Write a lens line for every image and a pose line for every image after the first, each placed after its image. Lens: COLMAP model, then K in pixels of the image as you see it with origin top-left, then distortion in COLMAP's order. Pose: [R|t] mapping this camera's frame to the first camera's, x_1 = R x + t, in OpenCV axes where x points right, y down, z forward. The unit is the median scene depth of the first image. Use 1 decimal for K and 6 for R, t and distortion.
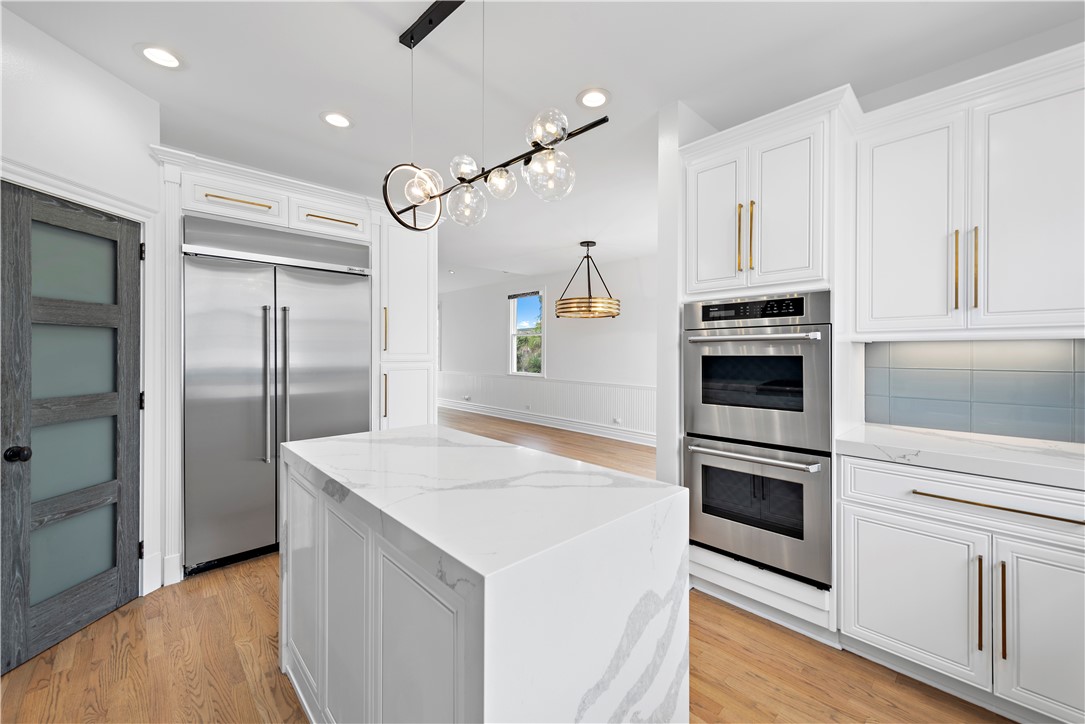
lens RADIAL K [[429.5, 0, 542.7], [0, 429.5, 354.4], [0, 0, 1]] dist [0.002606, -0.000023]
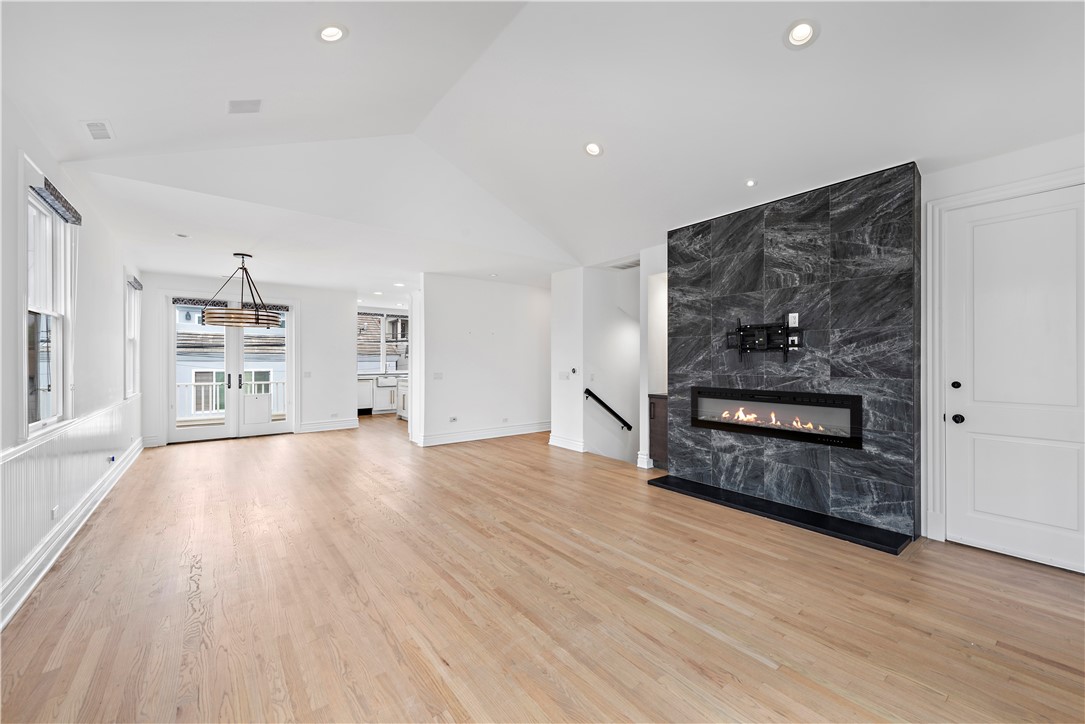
lens RADIAL K [[431.1, 0, 547.7], [0, 431.1, 360.6], [0, 0, 1]] dist [0.013594, 0.000008]
pose [[-0.995768, -0.004916, 0.091772, -1.909445], [-0.004473, 0.999977, 0.005037, -0.039565], [-0.091795, 0.004605, -0.995767, 5.234312]]
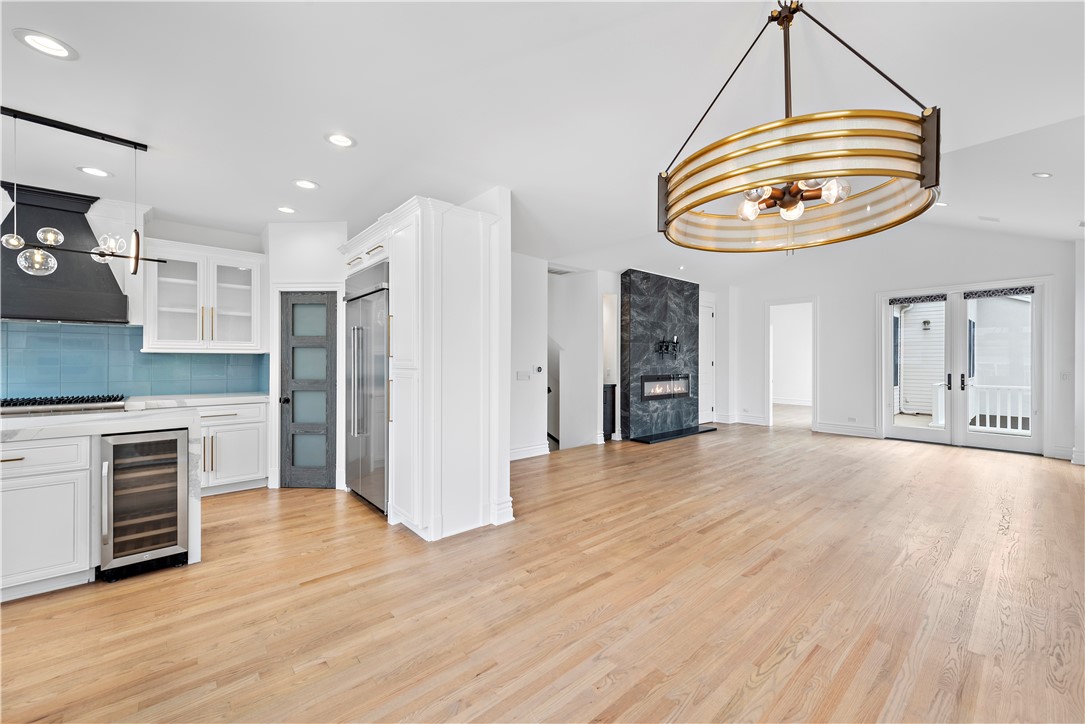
lens RADIAL K [[427.0, 0, 547.3], [0, 427.0, 359.6], [0, 0, 1]] dist [0.005854, -0.000172]
pose [[-0.035476, -0.006354, -0.999350, 1.031265], [-0.007617, 0.999952, -0.006088, 0.000953], [0.999341, 0.007396, -0.035523, 2.275113]]
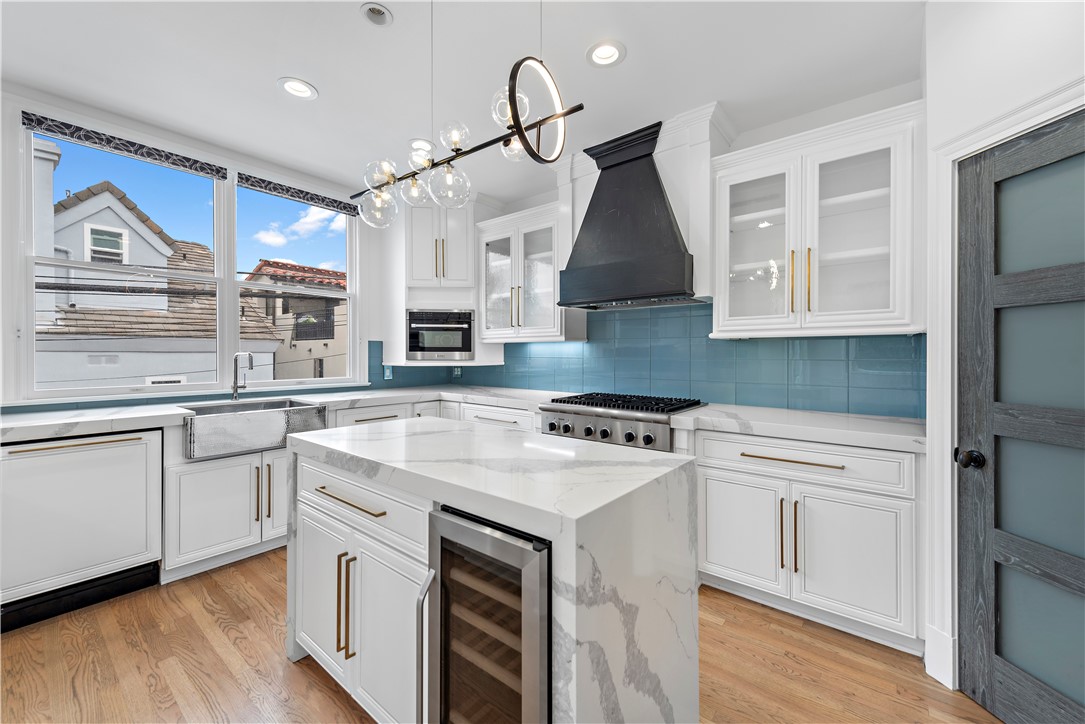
lens RADIAL K [[429.5, 0, 542.7], [0, 429.5, 354.4], [0, 0, 1]] dist [0.002606, -0.000023]
pose [[-0.991153, -0.005672, -0.132605, -0.200254], [-0.006398, 0.999967, 0.005048, 0.014935], [0.132572, 0.005852, -0.991156, 1.551507]]
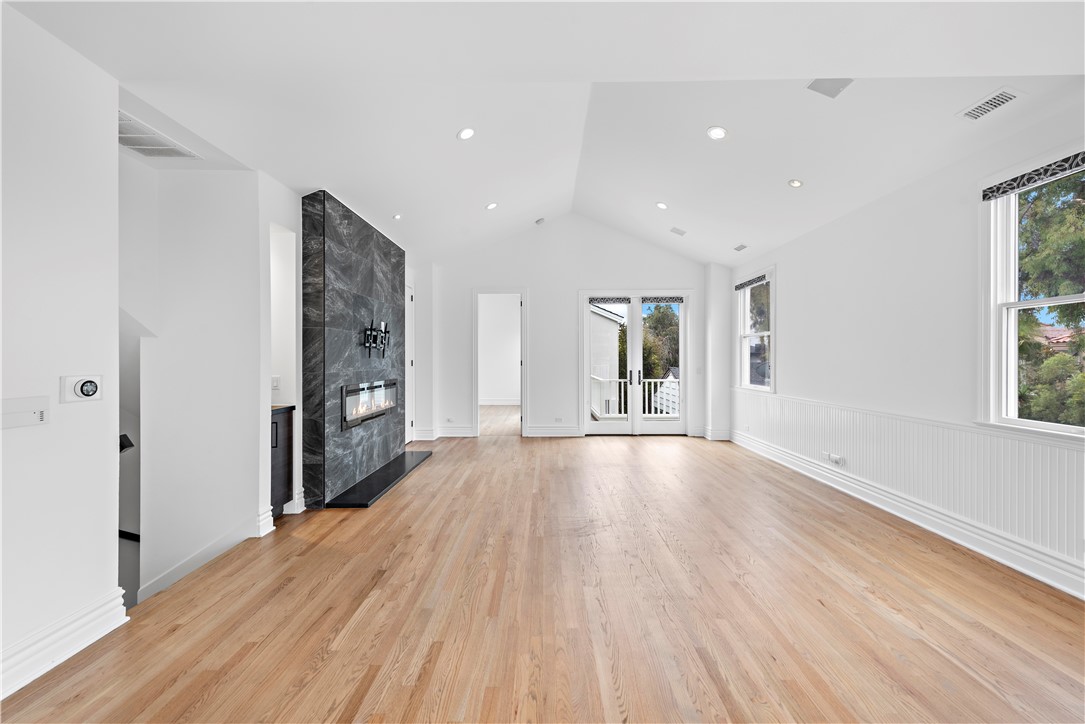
lens RADIAL K [[427.0, 0, 547.3], [0, 427.0, 359.6], [0, 0, 1]] dist [0.005854, -0.000172]
pose [[0.730388, -0.003039, -0.683026, -0.412058], [0.000408, 0.999992, -0.004013, -0.010845], [0.683032, 0.002653, 0.730383, 2.123096]]
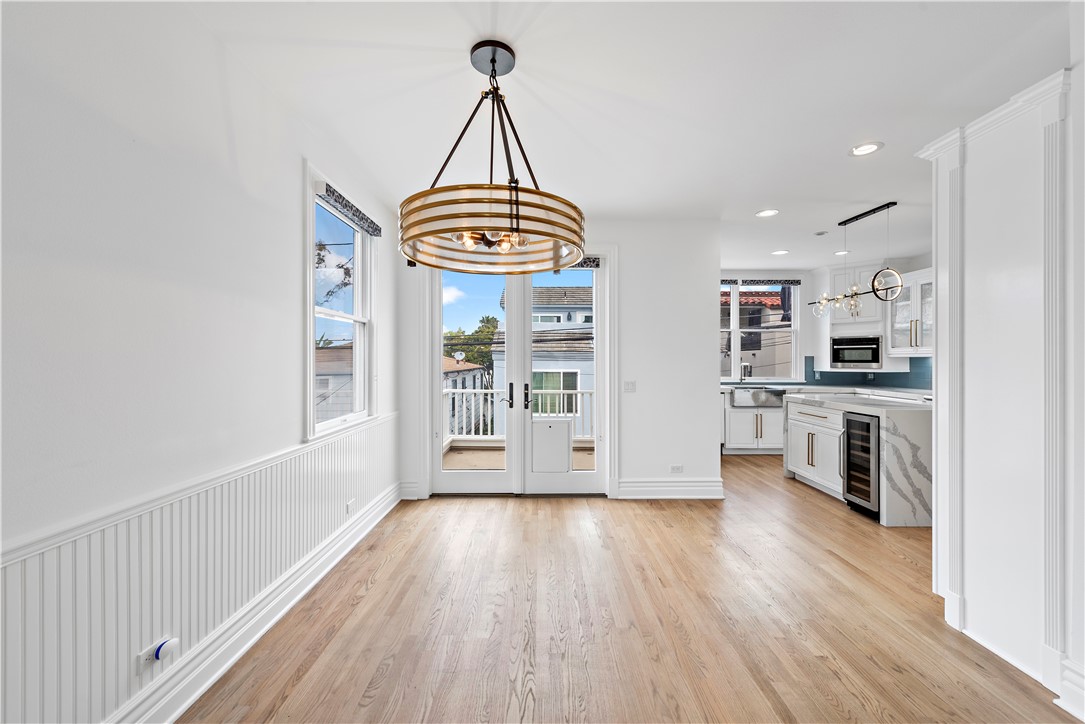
lens RADIAL K [[432.8, 0, 545.8], [0, 432.8, 359.4], [0, 0, 1]] dist [0.001800, 0.000114]
pose [[-0.736143, -0.004451, 0.676811, -0.458656], [-0.000788, 0.999983, 0.005718, -0.023827], [-0.676826, 0.003676, -0.736134, 3.284694]]
